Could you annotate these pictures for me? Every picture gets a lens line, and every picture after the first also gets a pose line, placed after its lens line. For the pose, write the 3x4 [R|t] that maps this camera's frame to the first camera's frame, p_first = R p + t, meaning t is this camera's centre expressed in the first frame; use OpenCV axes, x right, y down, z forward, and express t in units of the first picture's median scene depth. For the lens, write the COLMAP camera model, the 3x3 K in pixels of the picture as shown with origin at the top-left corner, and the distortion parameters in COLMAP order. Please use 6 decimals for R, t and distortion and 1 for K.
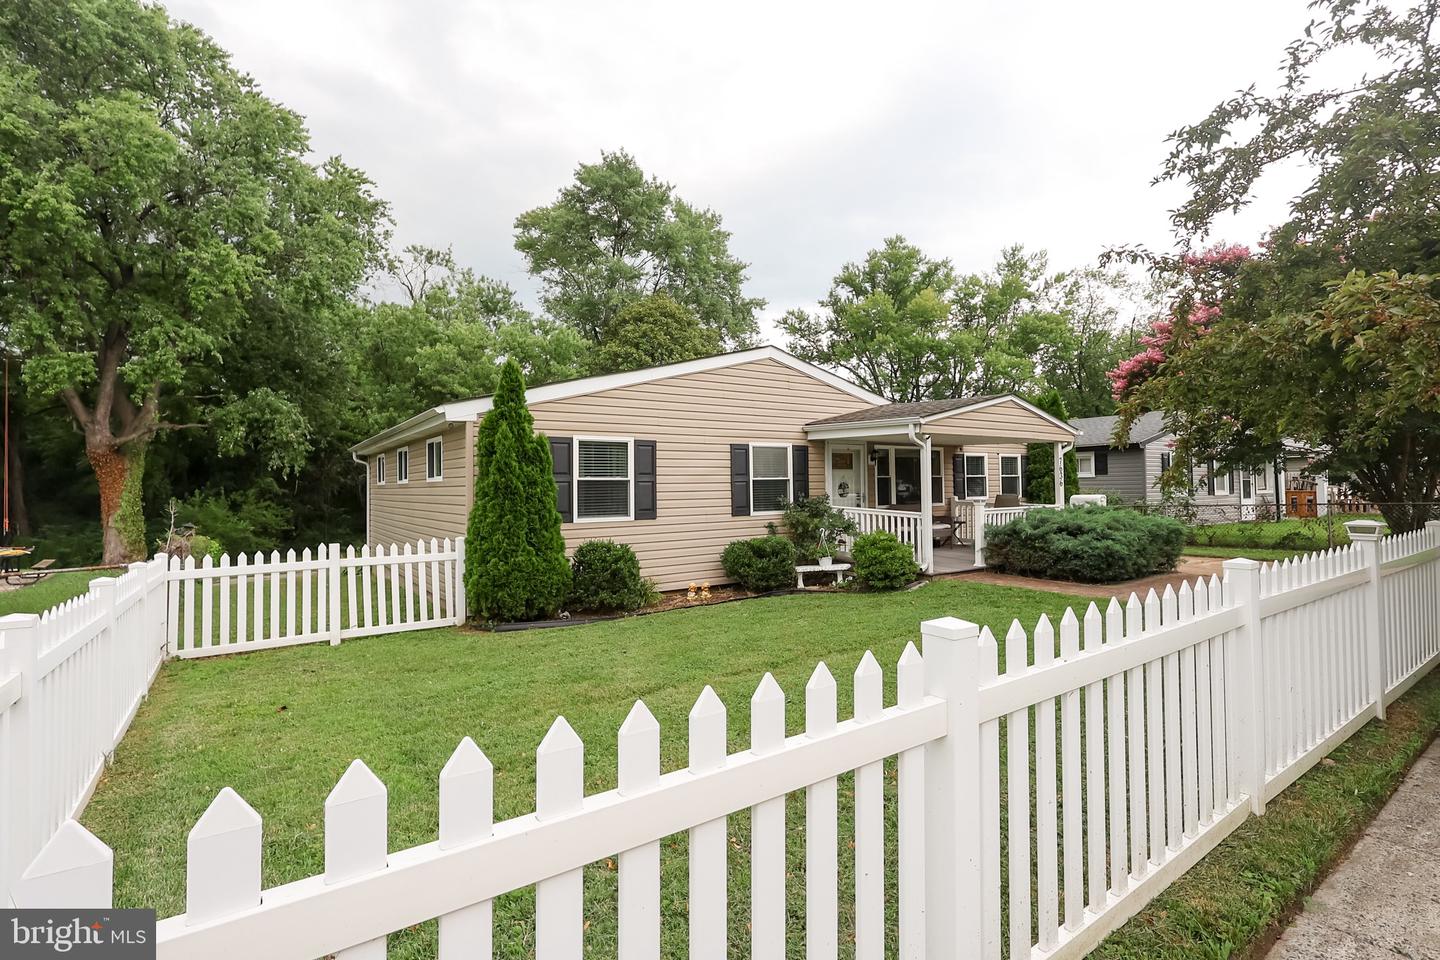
lens RADIAL K [[664.2, 0, 720.0], [0, 664.2, 480.0], [0, 0, 1]] dist [-0.000468, -0.000052]
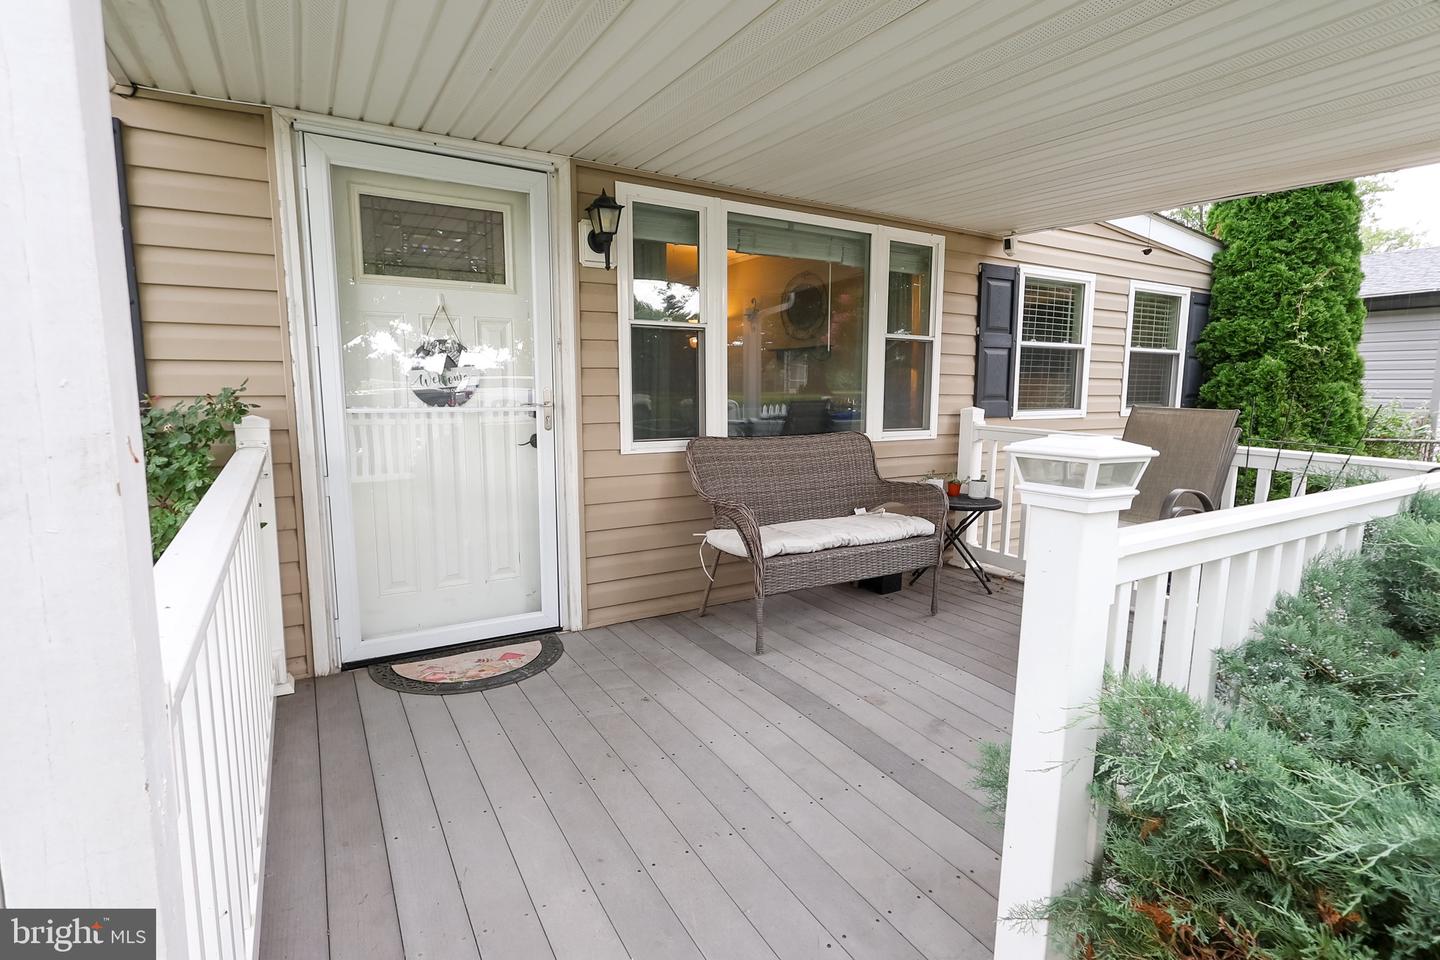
lens RADIAL K [[697.4, 0, 720.0], [0, 697.4, 480.0], [0, 0, 1]] dist [-0.001509, 0.001286]
pose [[0.997505, 0.022428, -0.066935, 0.289145], [-0.012975, 0.990283, 0.138457, 0.016017], [0.069390, -0.137244, 0.988104, 0.752952]]
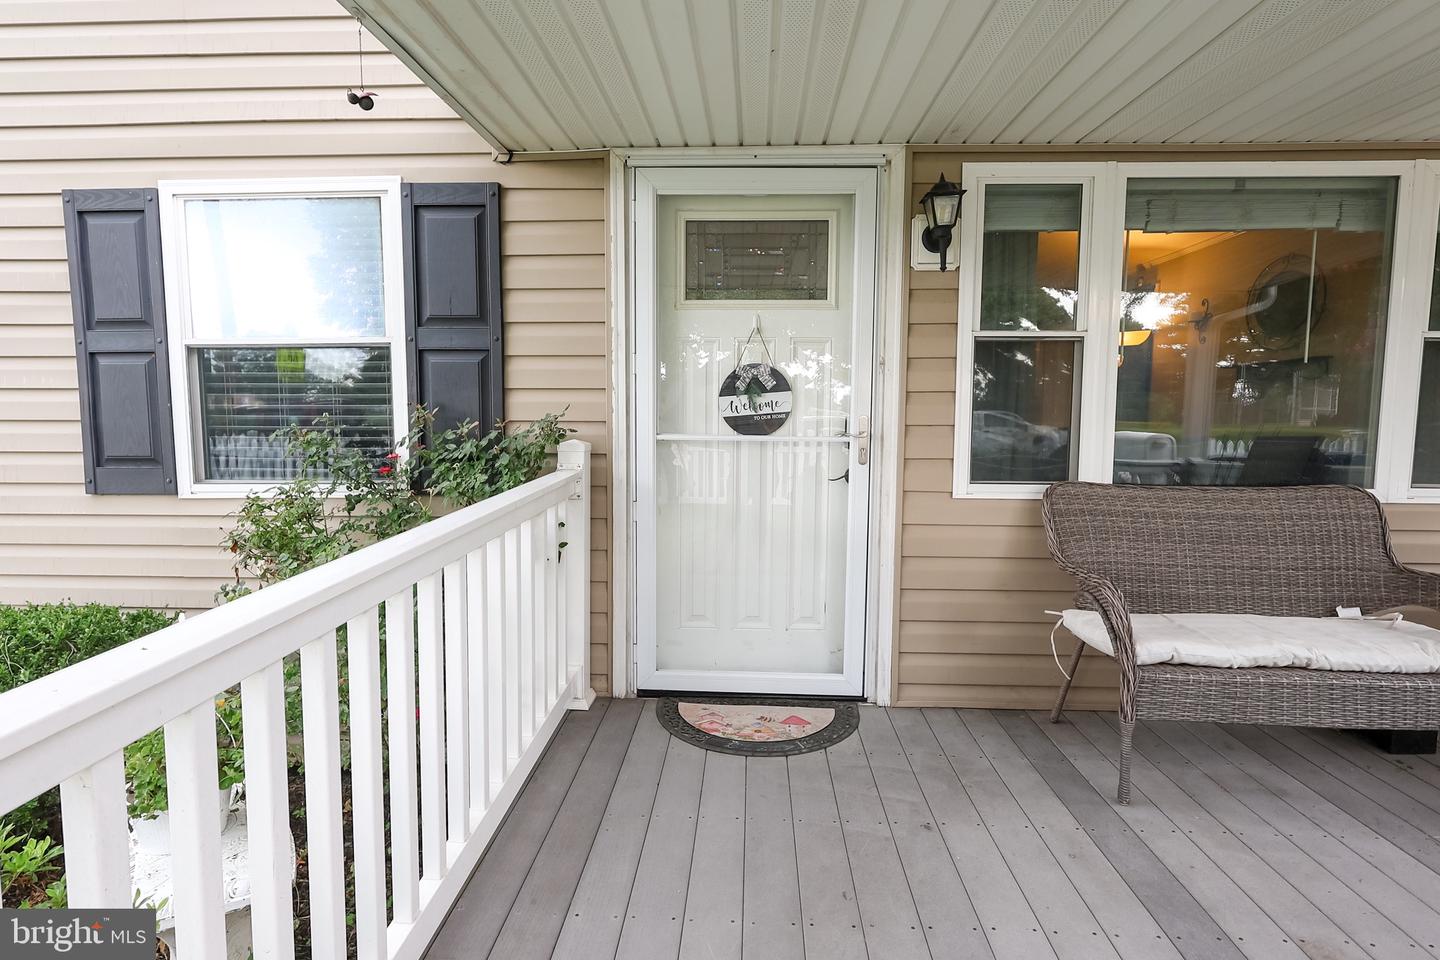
lens RADIAL K [[714.5, 0, 720.0], [0, 714.5, 480.0], [0, 0, 1]] dist [-0.002180, 0.001201]
pose [[0.793115, 0.070976, -0.604922, 0.308370], [-0.011768, 0.994787, 0.101291, 0.016701], [0.608958, -0.073216, 0.789816, 0.796574]]
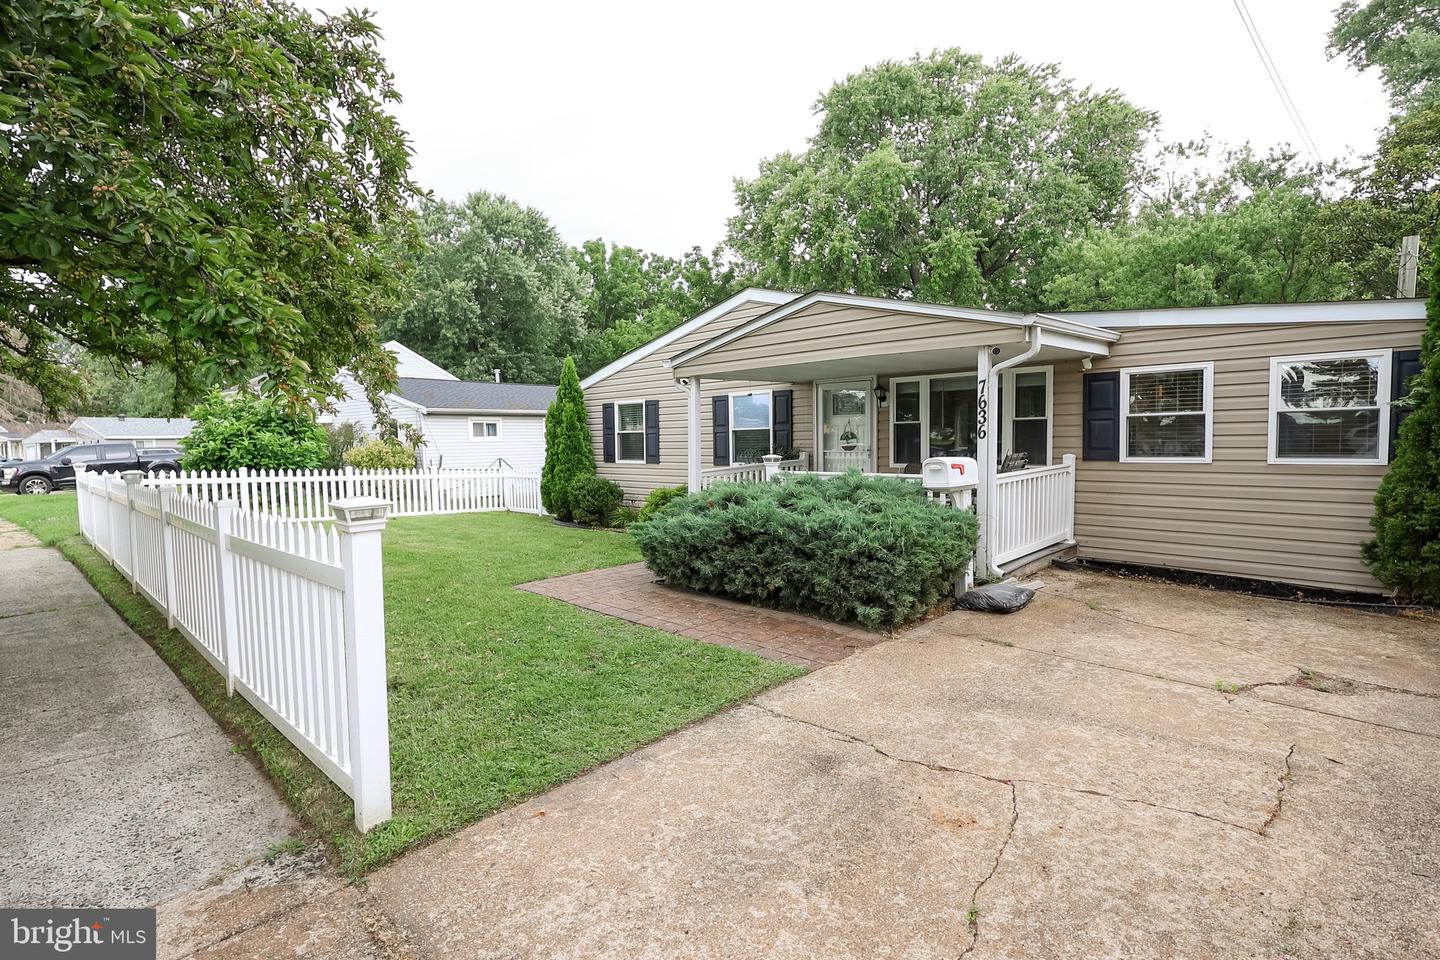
lens RADIAL K [[697.4, 0, 720.0], [0, 697.4, 480.0], [0, 0, 1]] dist [-0.001509, 0.001286]
pose [[0.195788, 0.061717, -0.978702, 0.939034], [0.016076, 0.997682, 0.066130, 0.003670], [0.980514, -0.028681, 0.194342, 0.677523]]
